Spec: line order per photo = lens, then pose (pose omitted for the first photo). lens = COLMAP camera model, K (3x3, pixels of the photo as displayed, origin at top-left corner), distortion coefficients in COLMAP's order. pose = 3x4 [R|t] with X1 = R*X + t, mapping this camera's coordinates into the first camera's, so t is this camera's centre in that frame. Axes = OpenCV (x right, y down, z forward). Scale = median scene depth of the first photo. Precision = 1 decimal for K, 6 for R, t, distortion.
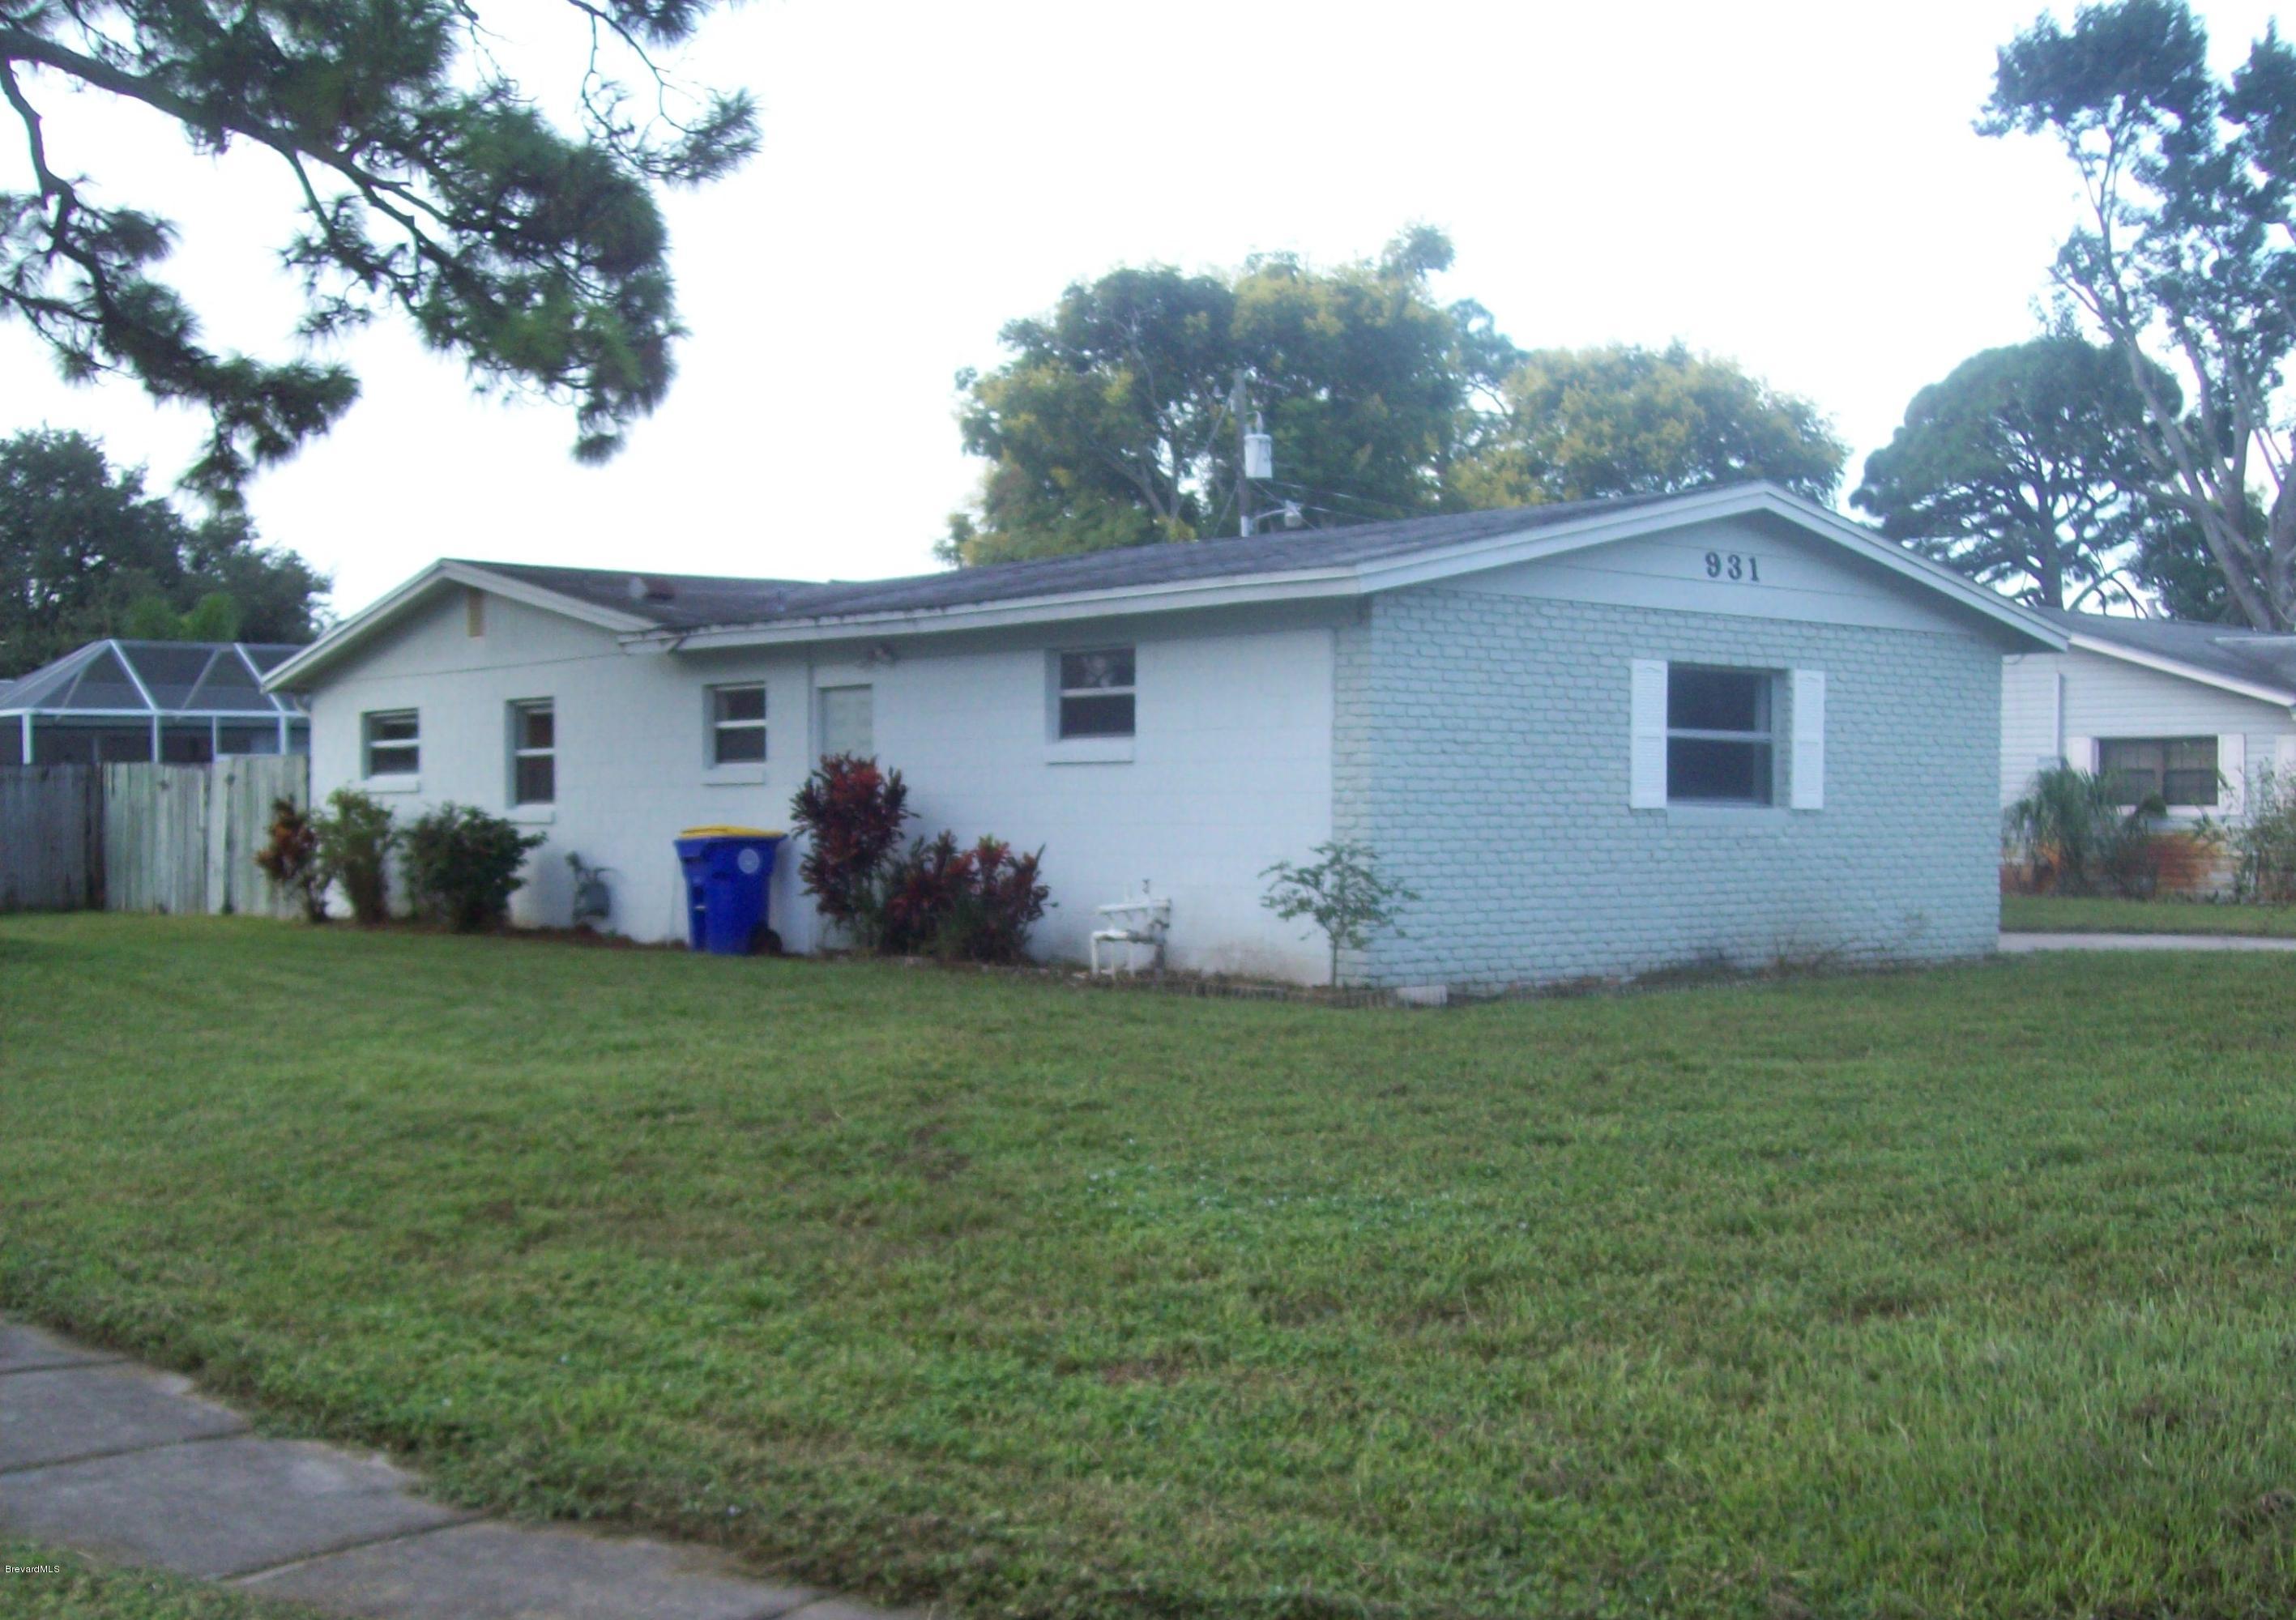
lens RADIAL K [[2518.0, 0, 1148.0], [0, 2518.0, 815.7], [0, 0, 1]] dist [-0.022642, 0.000000]
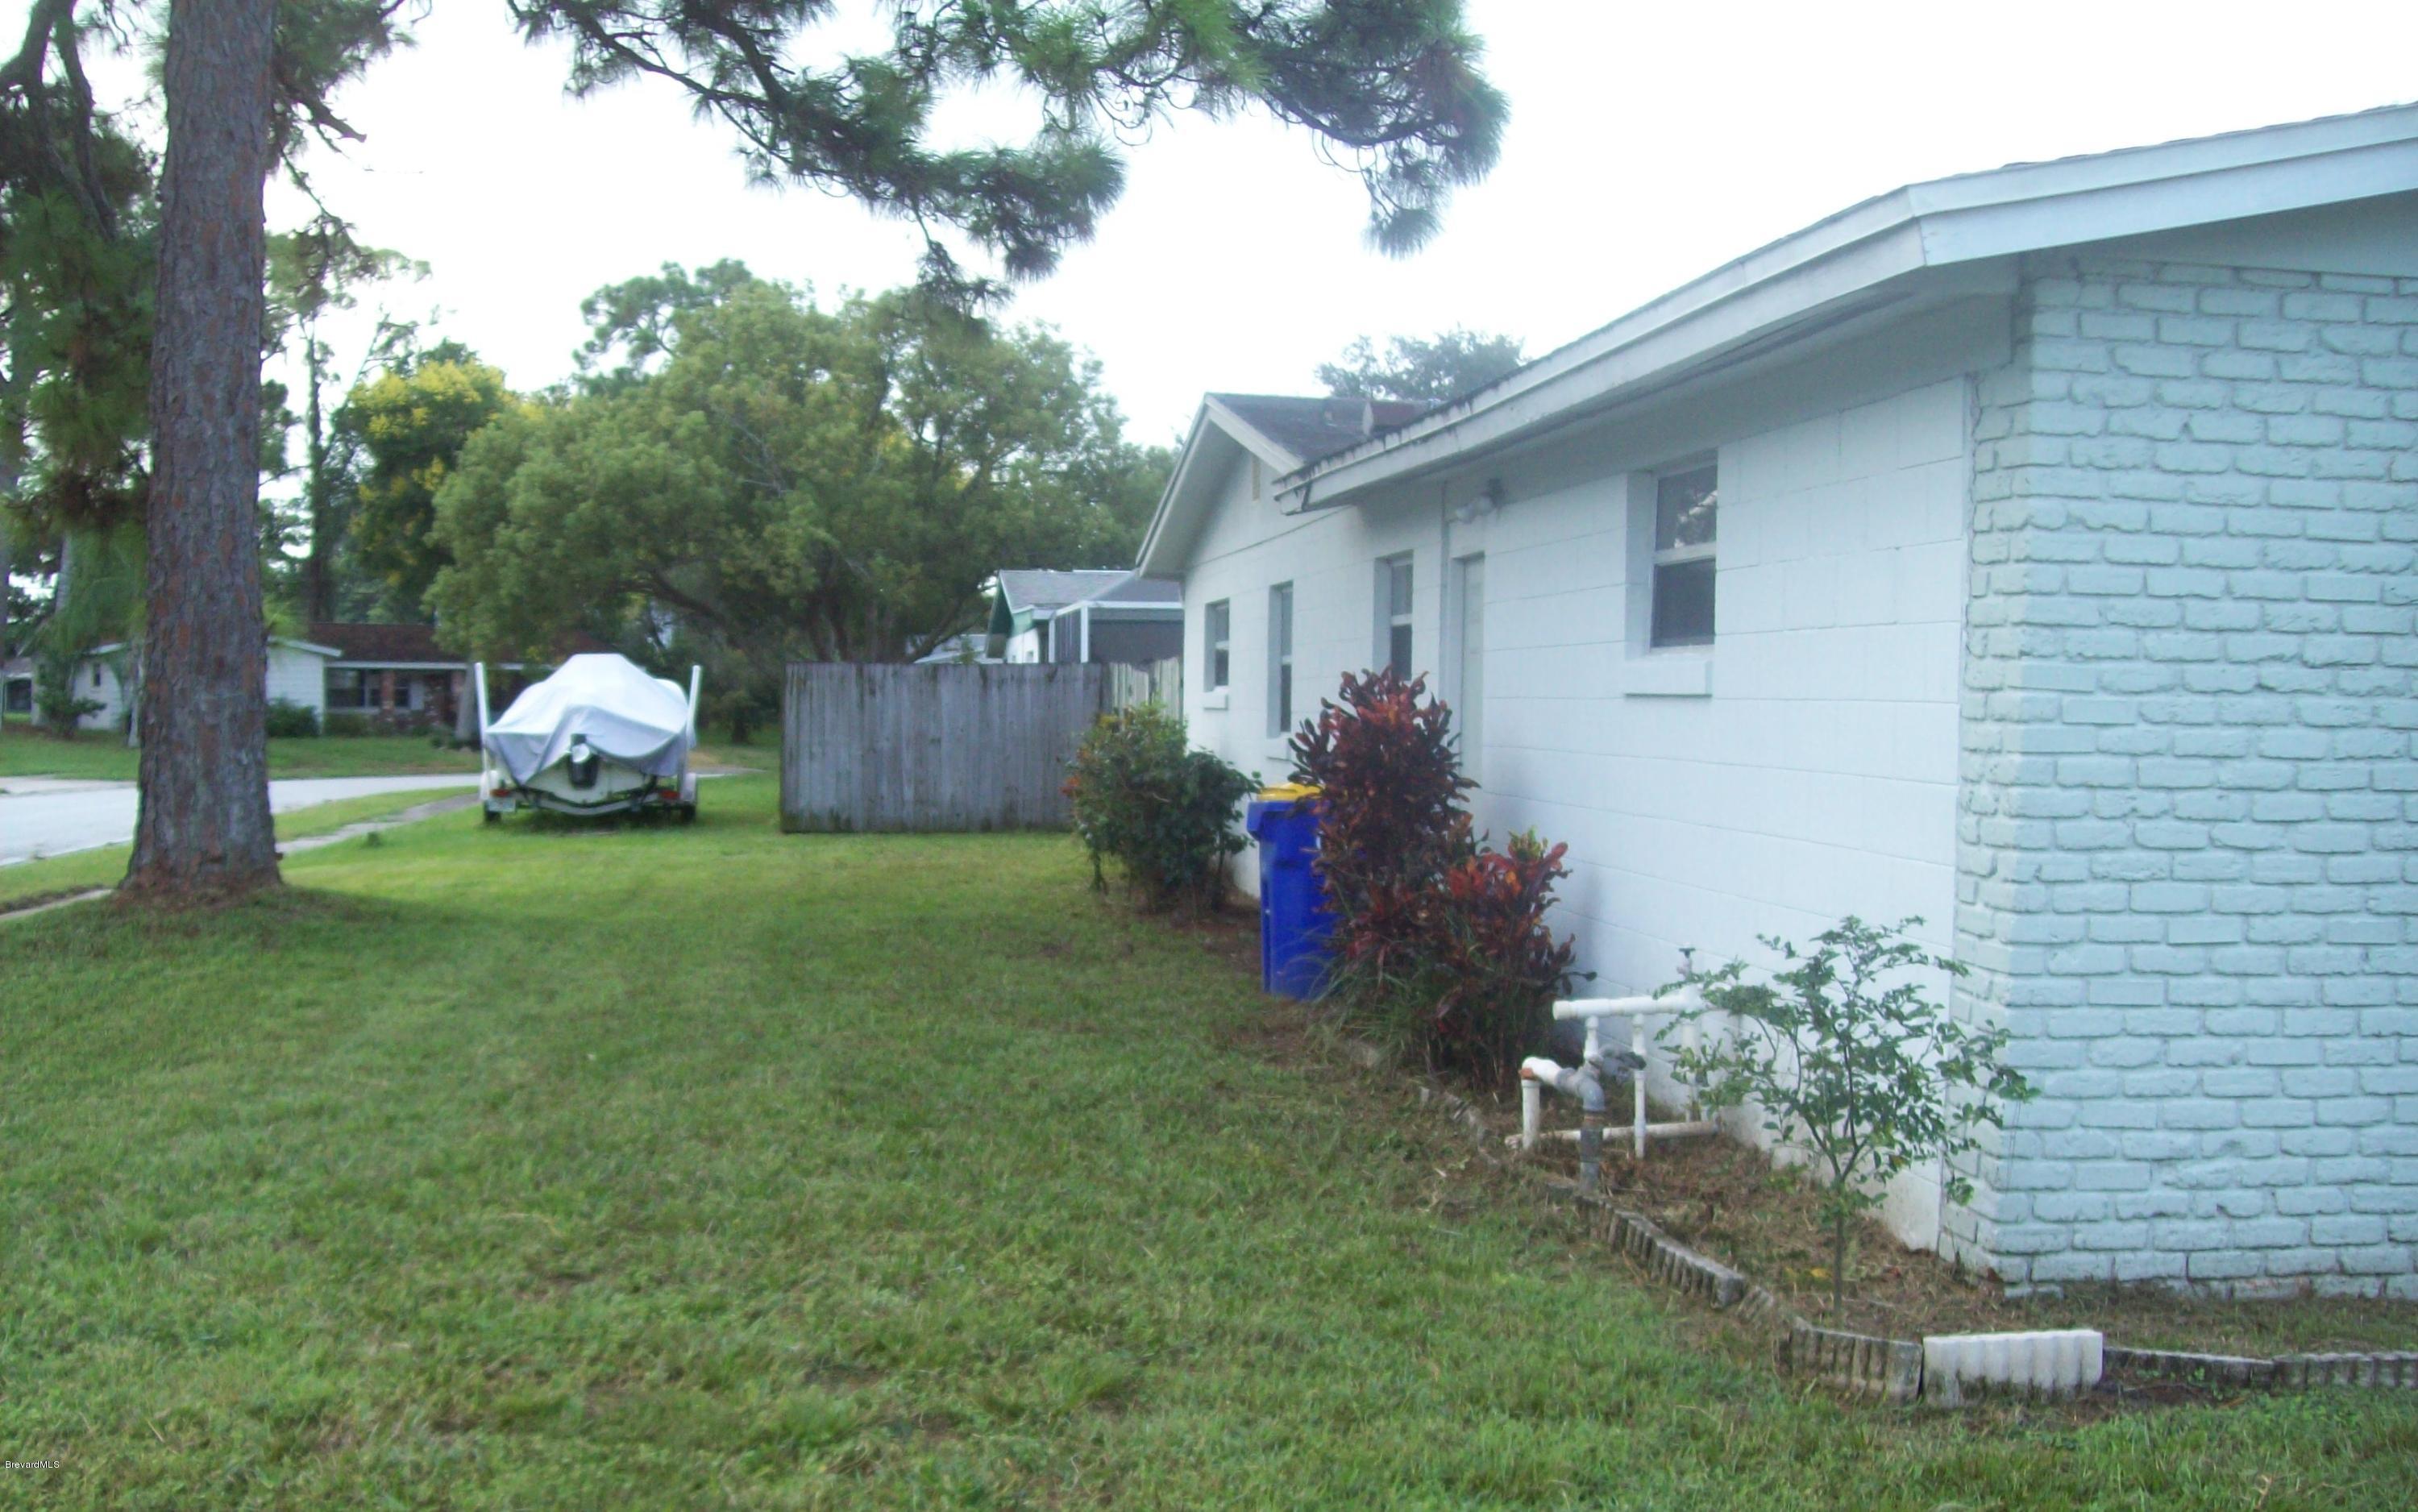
lens RADIAL K [[2609.2, 0, 1213.1], [0, 2609.2, 754.1], [0, 0, 1]] dist [-0.010954, 0.000000]
pose [[0.865366, 0.029778, -0.500255, 0.163245], [-0.023448, 0.999546, 0.018938, -0.017328], [0.500591, -0.004659, 0.865671, 0.523070]]
